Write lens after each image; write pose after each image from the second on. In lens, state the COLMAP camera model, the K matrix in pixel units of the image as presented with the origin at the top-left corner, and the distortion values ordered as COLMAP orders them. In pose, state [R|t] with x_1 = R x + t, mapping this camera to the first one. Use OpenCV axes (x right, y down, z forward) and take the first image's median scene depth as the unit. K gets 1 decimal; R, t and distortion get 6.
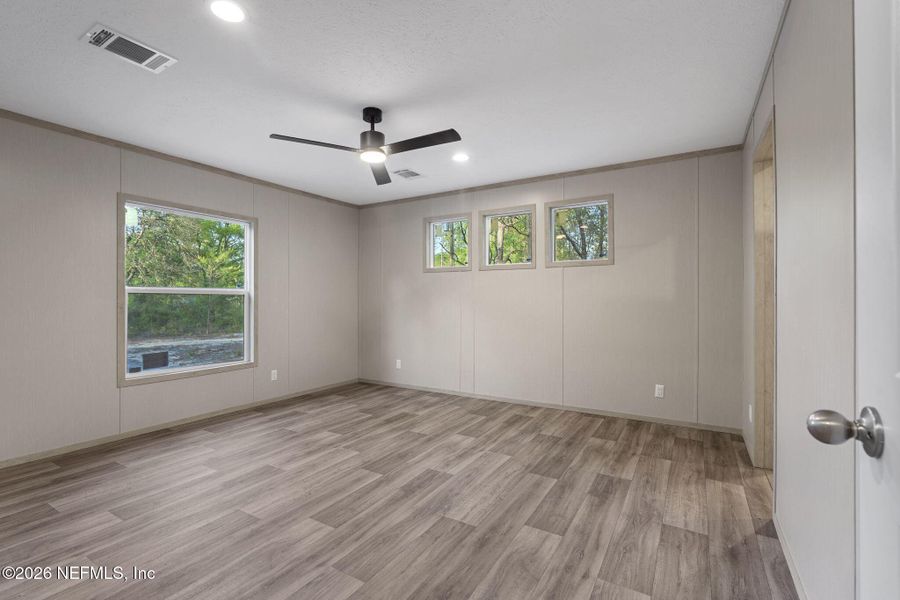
lens RADIAL K [[410.3, 0, 450.1], [0, 410.3, 299.3], [0, 0, 1]] dist [0.003668, 0.000525]
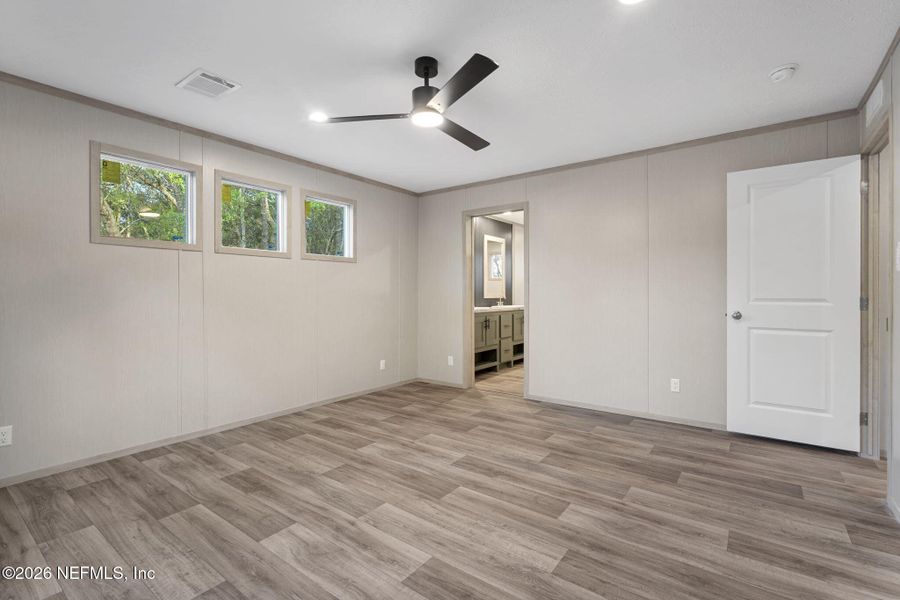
lens RADIAL K [[410.3, 0, 454.4], [0, 410.3, 298.0], [0, 0, 1]] dist [0.003668, 0.000525]
pose [[0.087269, -0.006372, 0.996164, -0.923388], [-0.002449, 0.999975, 0.006610, 0.003223], [-0.996182, -0.003016, 0.087251, 0.805935]]
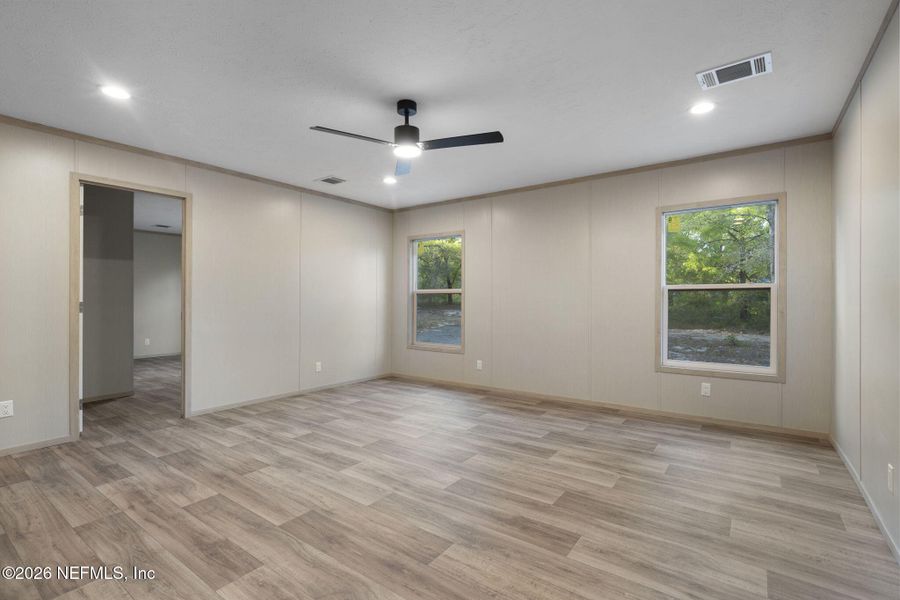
lens RADIAL K [[410.3, 0, 446.5], [0, 410.3, 300.3], [0, 0, 1]] dist [0.003668, 0.000525]
pose [[-0.092797, 0.006933, -0.995661, 0.848421], [0.005410, 0.999965, 0.006458, 0.001672], [0.995670, -0.004787, -0.092831, 1.167844]]
